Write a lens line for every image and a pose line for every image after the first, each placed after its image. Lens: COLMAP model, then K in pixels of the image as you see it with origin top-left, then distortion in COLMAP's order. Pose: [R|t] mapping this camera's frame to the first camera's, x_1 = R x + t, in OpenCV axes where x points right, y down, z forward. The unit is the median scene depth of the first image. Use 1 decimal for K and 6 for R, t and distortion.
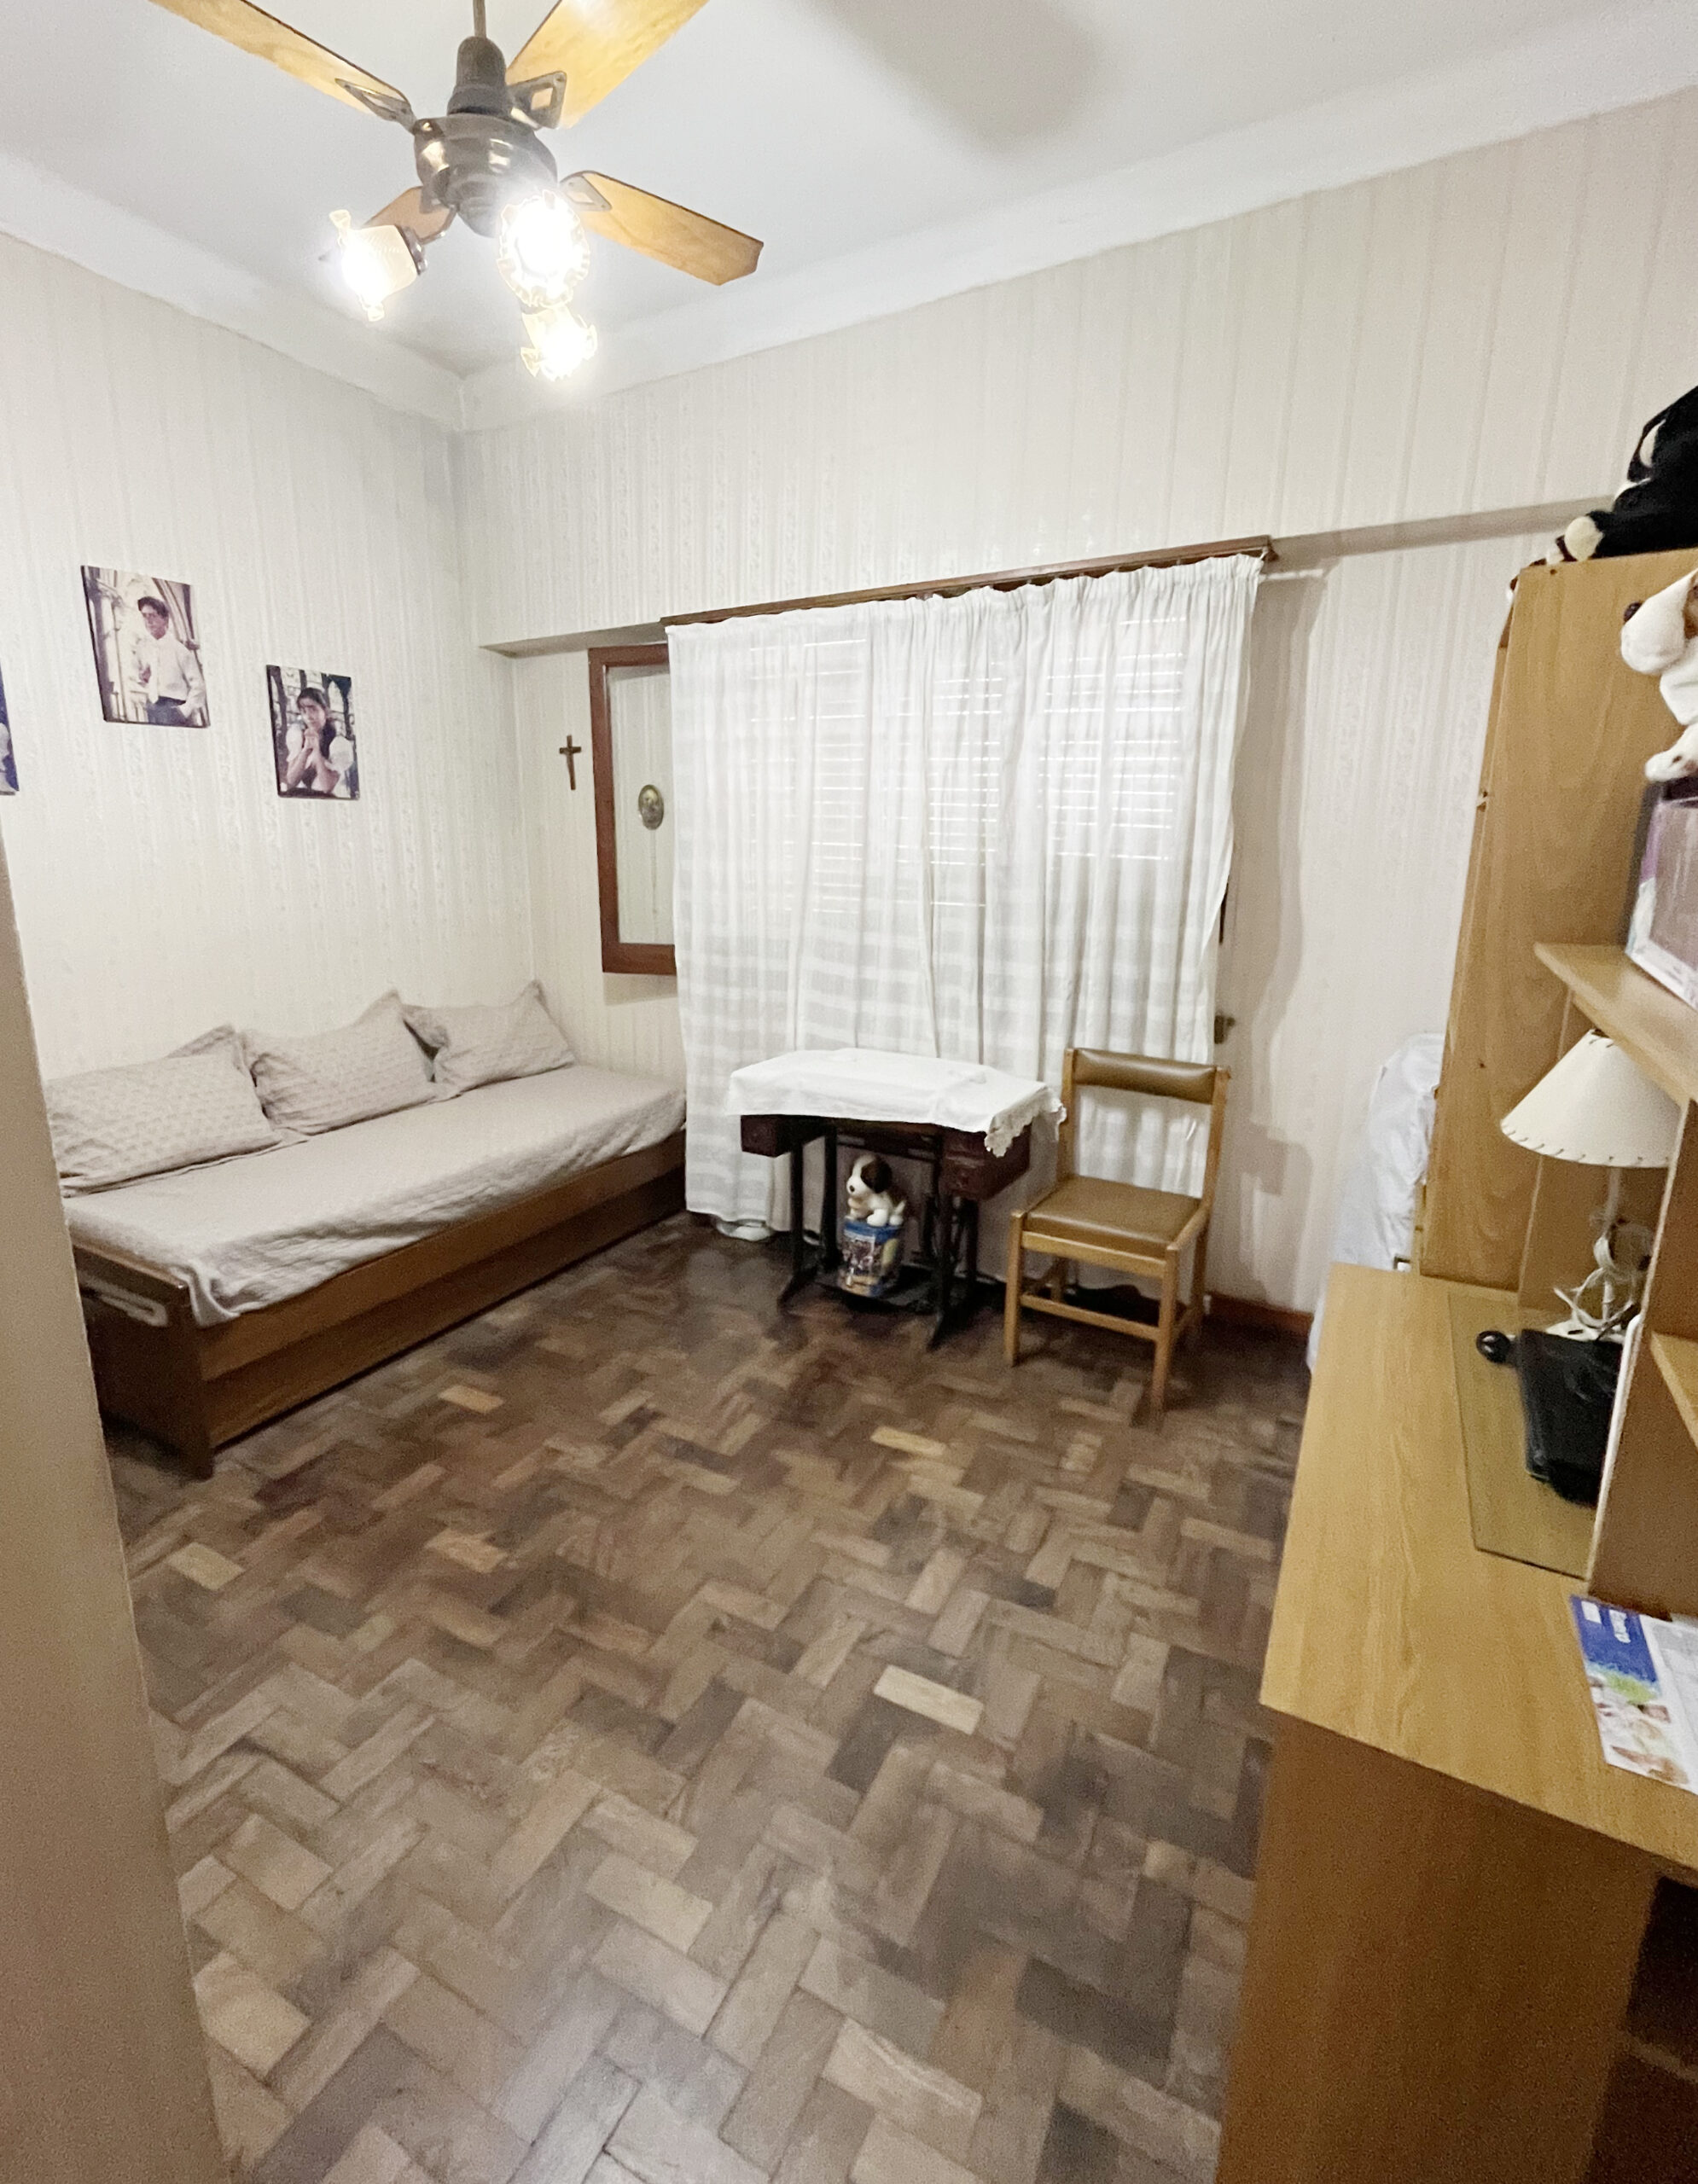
lens RADIAL K [[983.1, 0, 849.0], [0, 983.1, 1092.0], [0, 0, 1]] dist [-0.001162, -0.000110]
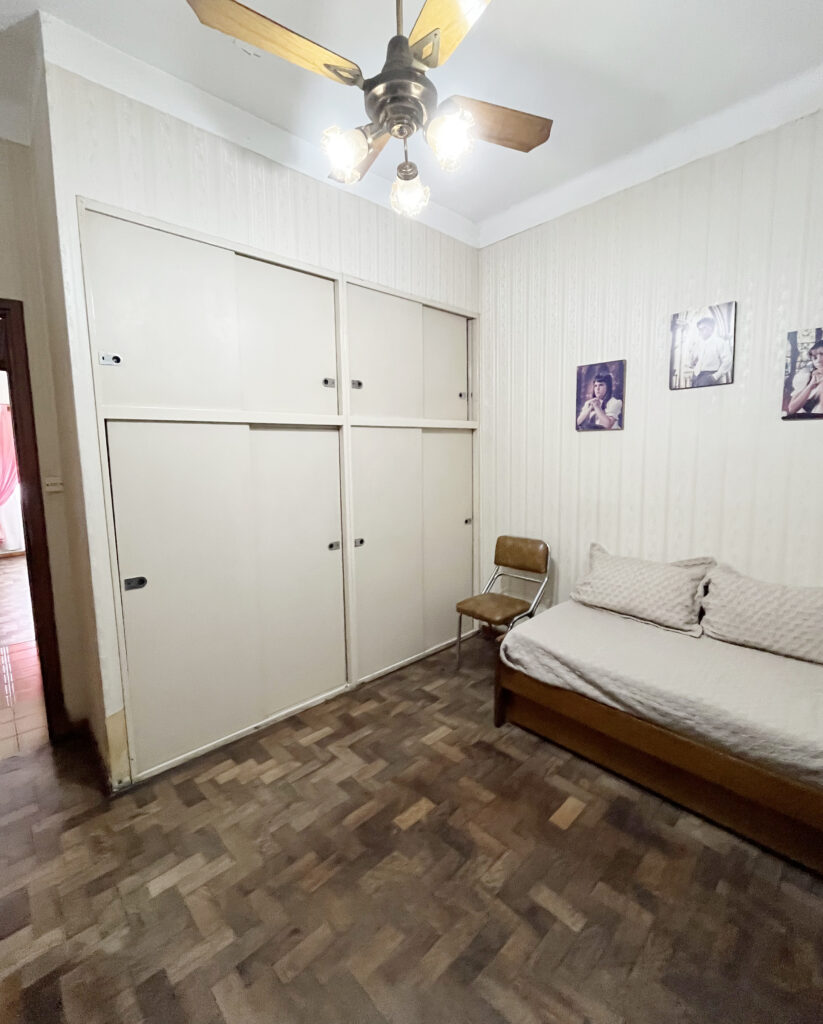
lens RADIAL K [[468.4, 0, 408.4], [0, 468.4, 501.7], [0, 0, 1]] dist [0.000999, -0.000219]
pose [[-0.330161, 0.112947, -0.937143, 0.320189], [-0.225586, 0.954605, 0.194526, -0.231194], [0.916572, 0.275631, -0.289694, 0.858847]]
